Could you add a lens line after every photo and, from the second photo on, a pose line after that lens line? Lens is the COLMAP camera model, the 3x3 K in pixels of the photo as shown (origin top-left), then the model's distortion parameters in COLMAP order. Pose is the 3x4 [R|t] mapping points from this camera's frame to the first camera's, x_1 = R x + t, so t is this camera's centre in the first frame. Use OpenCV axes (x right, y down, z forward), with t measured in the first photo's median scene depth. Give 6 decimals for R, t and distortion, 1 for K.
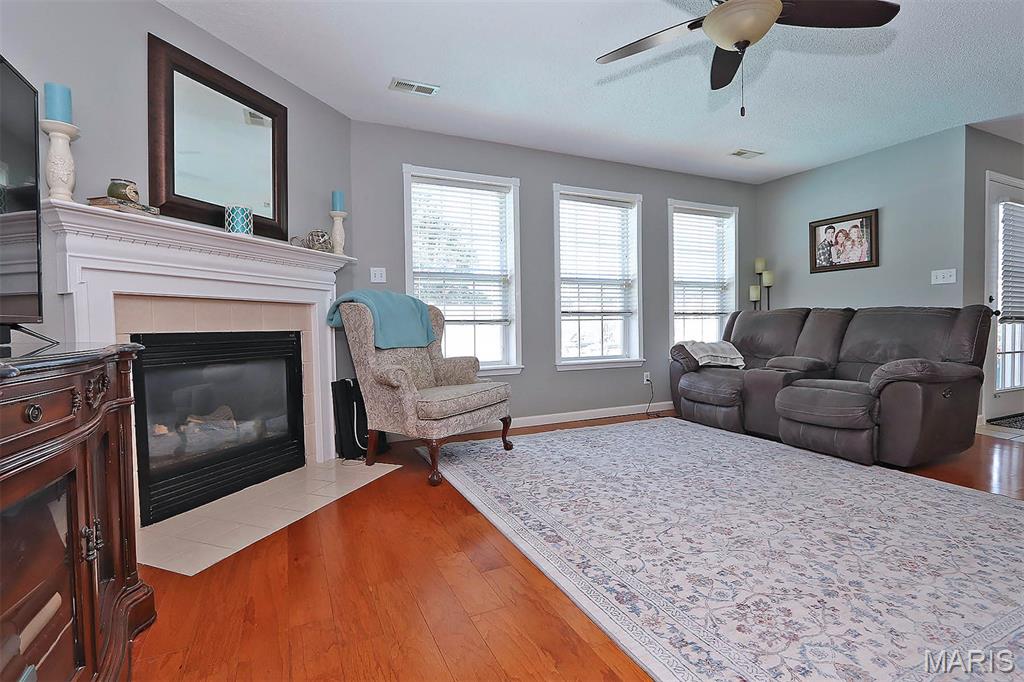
lens RADIAL K [[472.0, 0, 505.1], [0, 472.0, 339.5], [0, 0, 1]] dist [-0.019110, 0.003147]
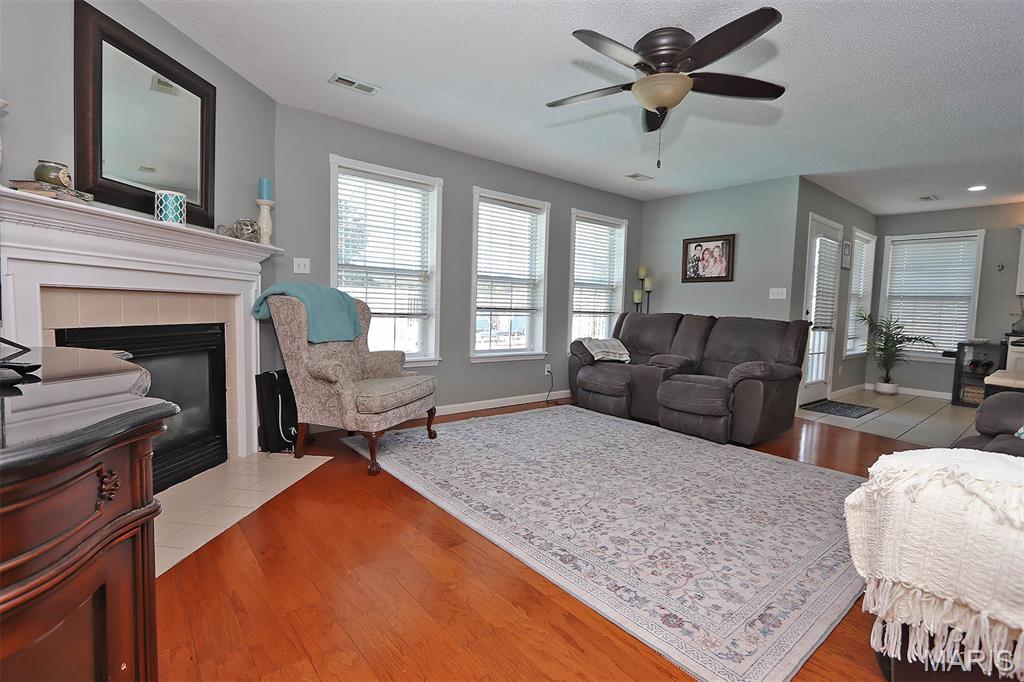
lens RADIAL K [[472.0, 0, 504.8], [0, 472.0, 340.1], [0, 0, 1]] dist [-0.019110, 0.003147]
pose [[0.968350, 0.024102, 0.248431, -0.117318], [-0.034016, 0.998784, 0.035688, -0.036578], [-0.247269, -0.043009, 0.967992, -0.075180]]
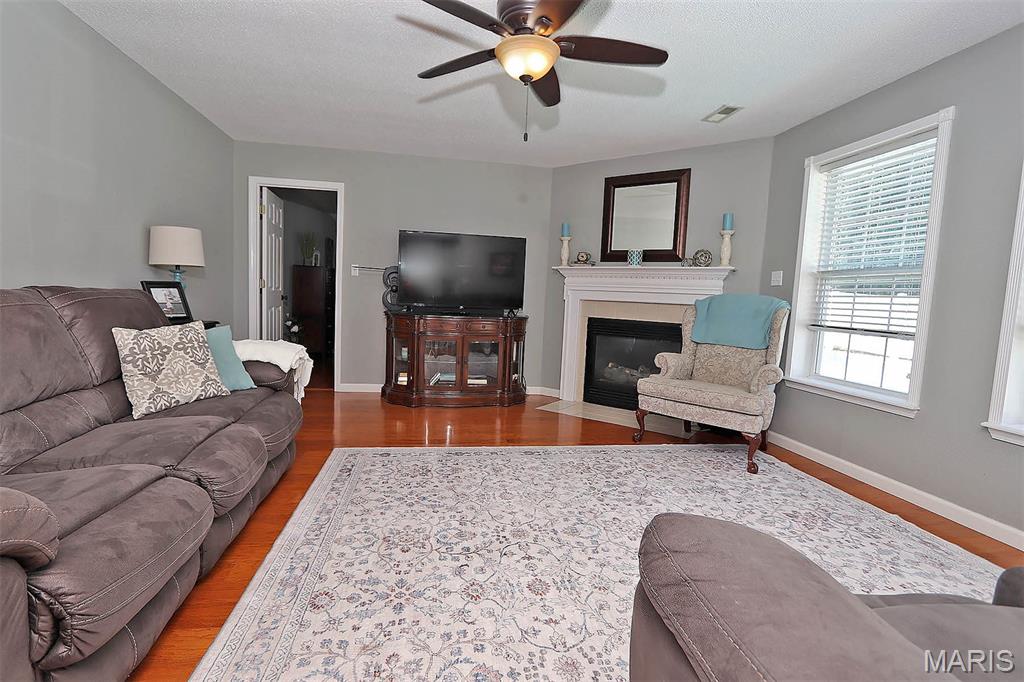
lens RADIAL K [[472.0, 0, 504.3], [0, 472.0, 338.6], [0, 0, 1]] dist [-0.019110, 0.003147]
pose [[-0.271088, 0.084323, -0.958854, 1.064866], [-0.071873, 0.991601, 0.107523, -0.086923], [0.959867, 0.098064, -0.262751, 0.844958]]
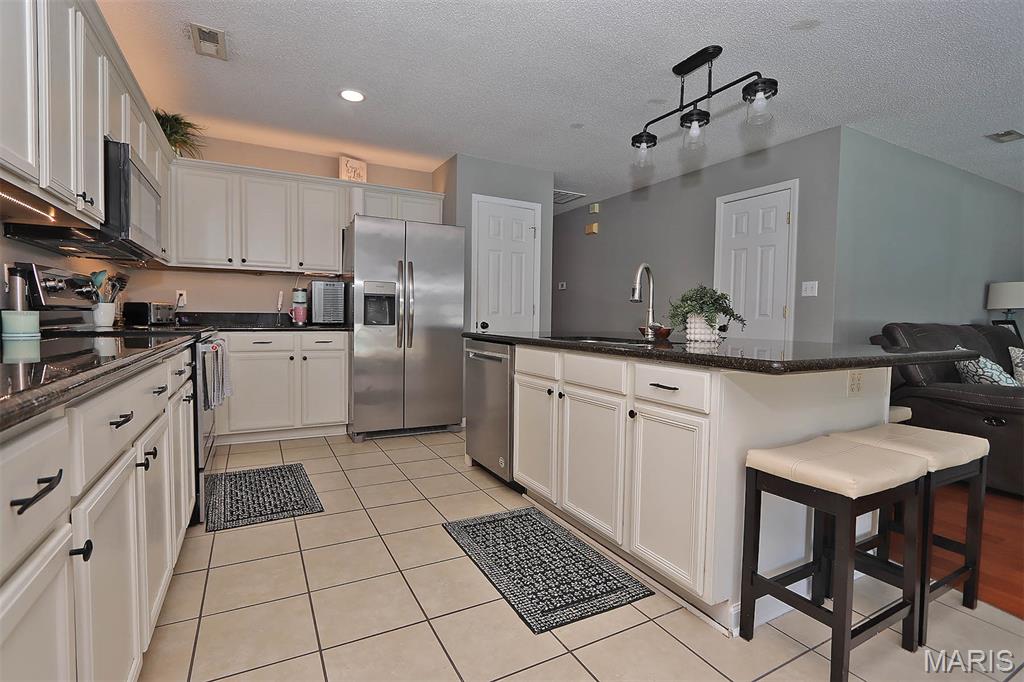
lens RADIAL K [[472.0, 0, 504.1], [0, 472.0, 338.5], [0, 0, 1]] dist [-0.019110, 0.003147]
pose [[-0.998259, 0.000346, -0.058985, 1.855769], [-0.004232, 0.996986, 0.077464, -0.096407], [0.058835, 0.077579, -0.995249, 1.196287]]
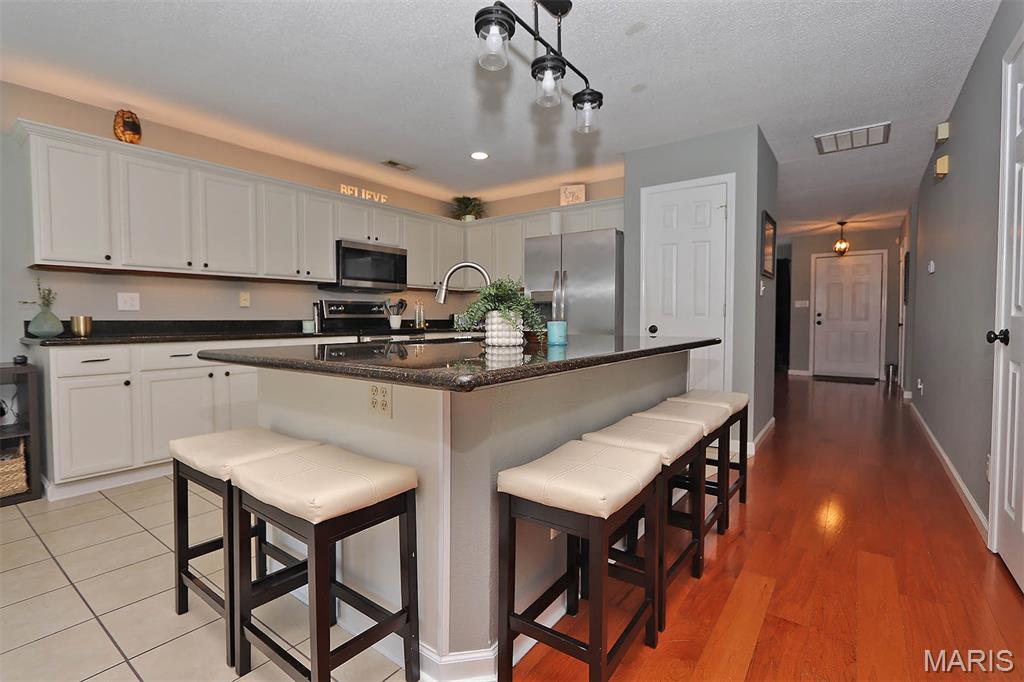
lens RADIAL K [[472.0, 0, 505.9], [0, 472.0, 337.8], [0, 0, 1]] dist [-0.019110, 0.003147]
pose [[-0.480078, -0.020005, 0.876998, 0.934422], [0.036959, 0.998391, 0.043006, -0.072510], [-0.876447, 0.053059, -0.478566, 0.760030]]
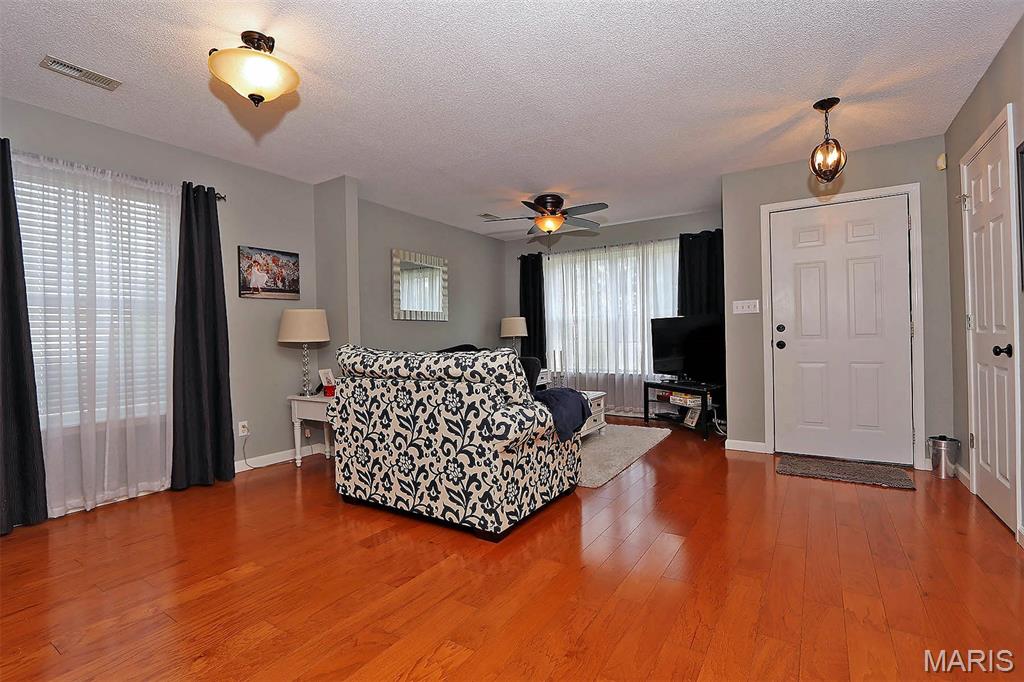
lens RADIAL K [[472.0, 0, 503.3], [0, 472.0, 340.1], [0, 0, 1]] dist [-0.019110, 0.003147]
pose [[-0.531860, 0.019589, 0.846606, 1.699599], [0.055851, 0.998367, 0.011987, -0.048643], [-0.844989, 0.053659, -0.532086, -0.689070]]
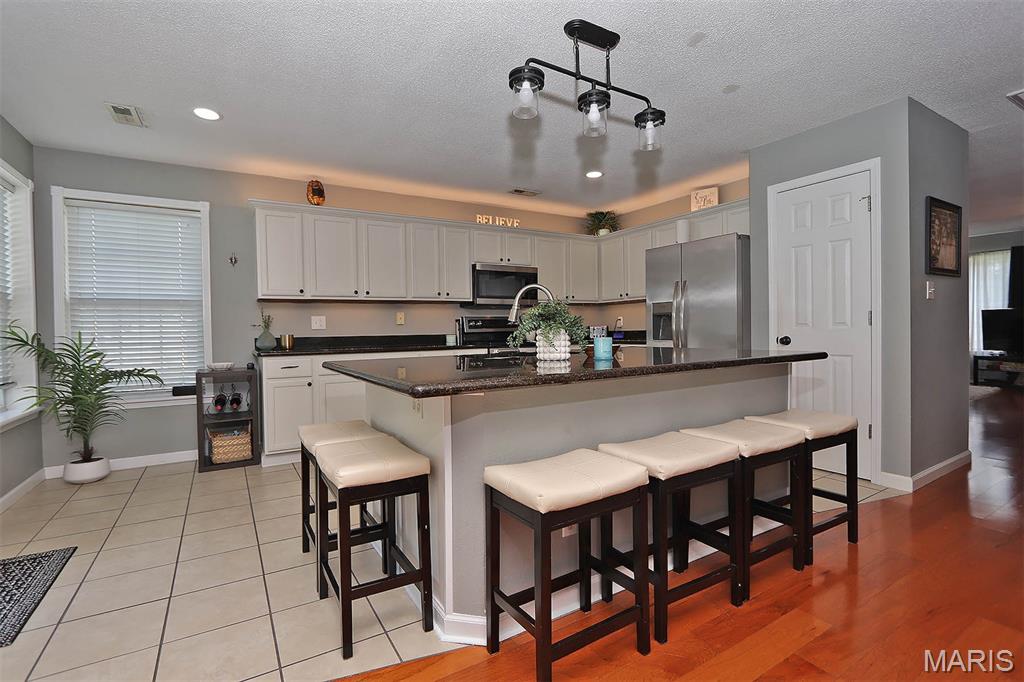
lens RADIAL K [[472.0, 0, 505.6], [0, 472.0, 337.7], [0, 0, 1]] dist [-0.019110, 0.003147]
pose [[-0.114504, -0.000506, 0.993423, 0.806512], [0.051313, 0.998662, 0.006423, -0.075685], [-0.992097, 0.051711, -0.114325, 0.607194]]
